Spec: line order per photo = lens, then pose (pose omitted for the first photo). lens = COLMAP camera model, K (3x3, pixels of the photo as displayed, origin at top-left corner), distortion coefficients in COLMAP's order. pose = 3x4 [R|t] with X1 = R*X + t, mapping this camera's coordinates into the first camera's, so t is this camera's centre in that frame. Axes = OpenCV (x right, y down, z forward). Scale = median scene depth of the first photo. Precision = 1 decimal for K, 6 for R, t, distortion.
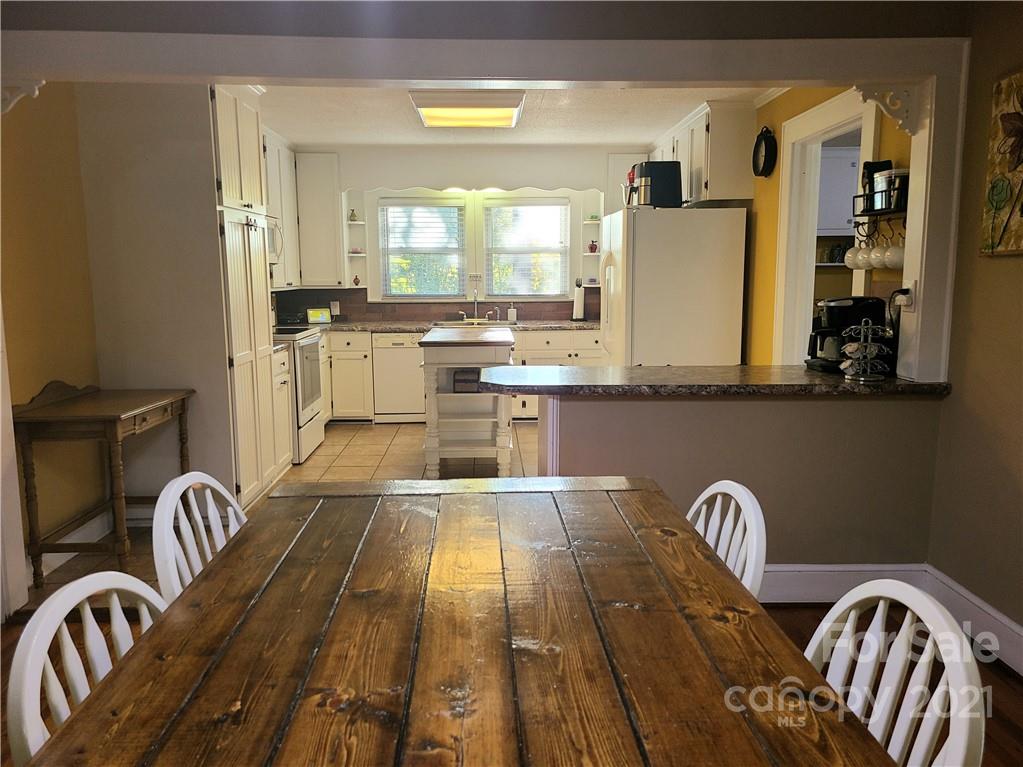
lens RADIAL K [[769.5, 0, 510.6], [0, 769.5, 378.1], [0, 0, 1]] dist [0.069948, -0.073090]
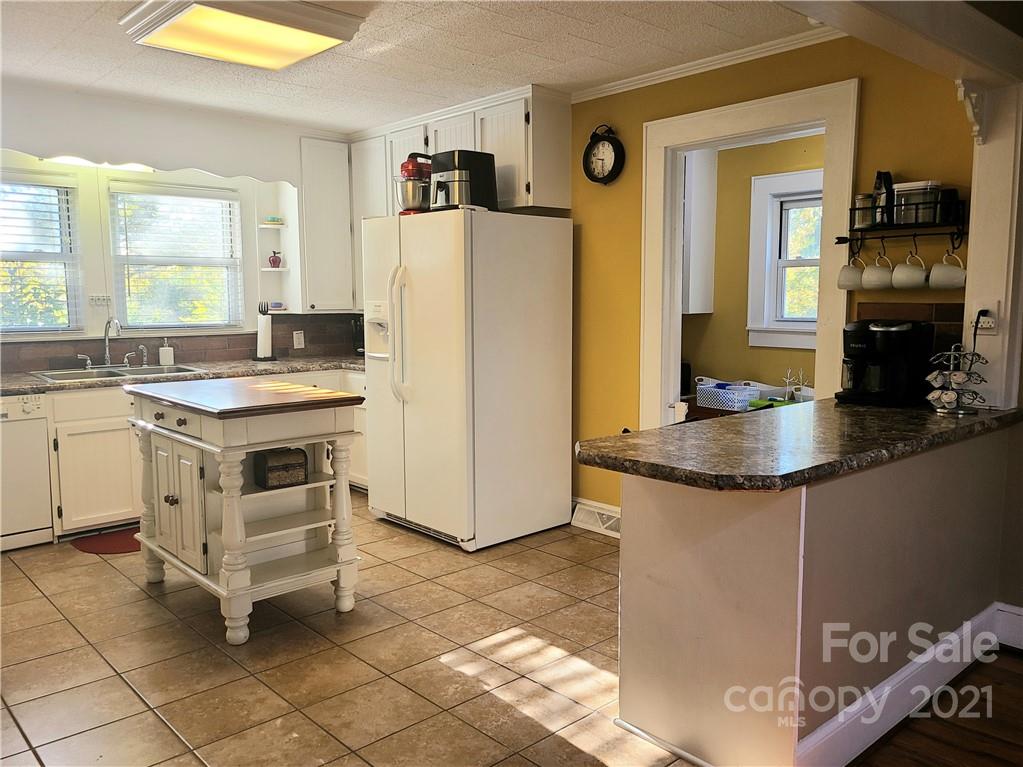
lens RADIAL K [[809.3, 0, 516.1], [0, 809.3, 382.3], [0, 0, 1]] dist [0.048077, -0.000321]
pose [[0.759732, -0.065657, 0.646913, -0.247143], [0.086715, 0.996233, -0.000728, -0.035093], [-0.644428, 0.056651, 0.762564, 0.283836]]
